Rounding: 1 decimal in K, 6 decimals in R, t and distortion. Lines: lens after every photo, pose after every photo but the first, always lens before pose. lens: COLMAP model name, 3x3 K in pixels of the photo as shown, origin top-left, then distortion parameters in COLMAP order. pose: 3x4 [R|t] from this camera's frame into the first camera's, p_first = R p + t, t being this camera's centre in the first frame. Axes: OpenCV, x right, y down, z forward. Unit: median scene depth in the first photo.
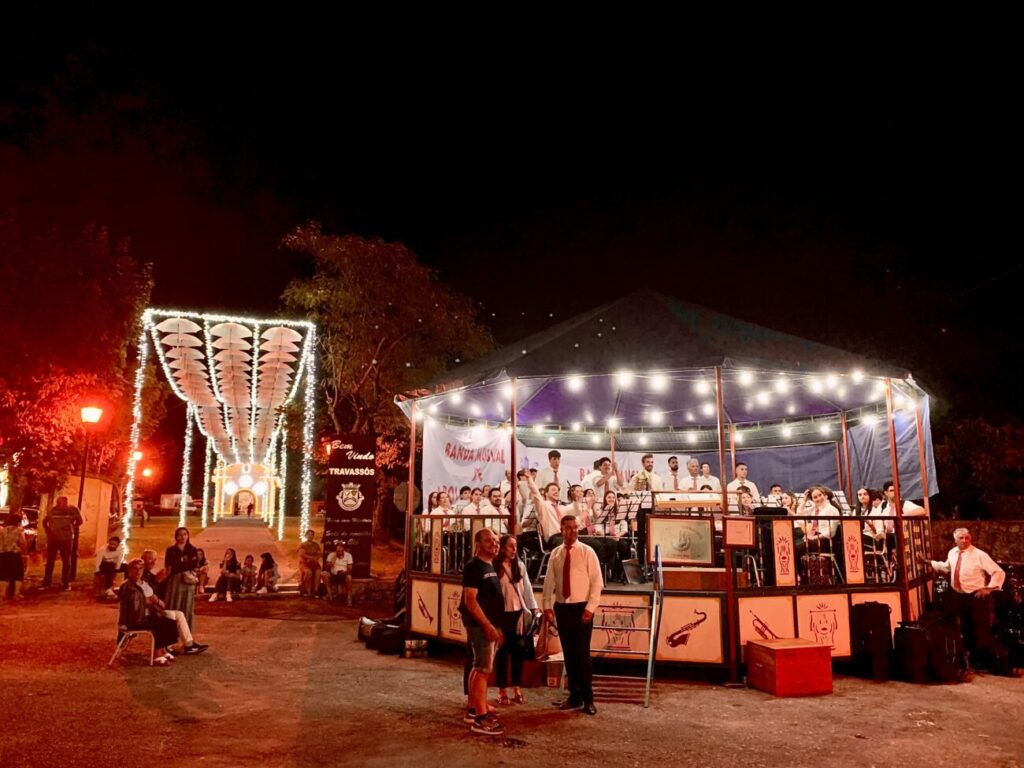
lens RADIAL K [[754.8, 0, 513.3], [0, 754.8, 383.1], [0, 0, 1]] dist [0.004177, 0.002121]
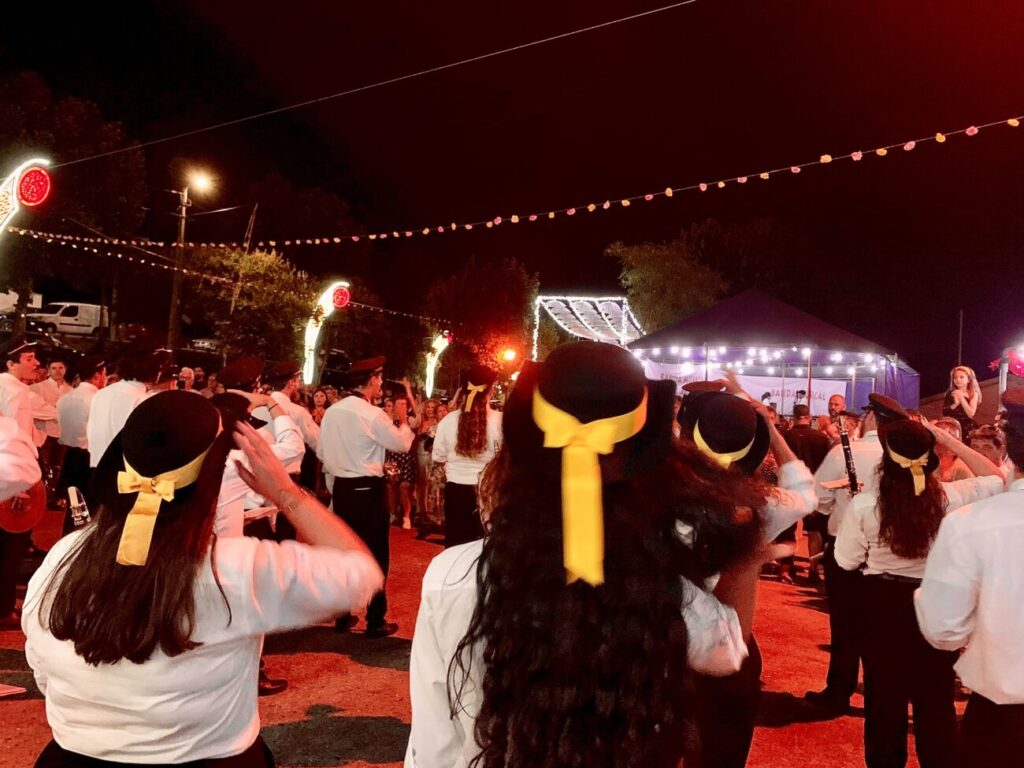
lens RADIAL K [[754.8, 0, 511.8], [0, 754.8, 383.1], [0, 0, 1]] dist [0.004177, 0.002121]
pose [[0.836519, 0.020822, -0.547542, 0.476704], [0.036772, 0.994892, 0.094013, -0.063545], [0.546703, -0.098778, 0.831480, -0.589546]]
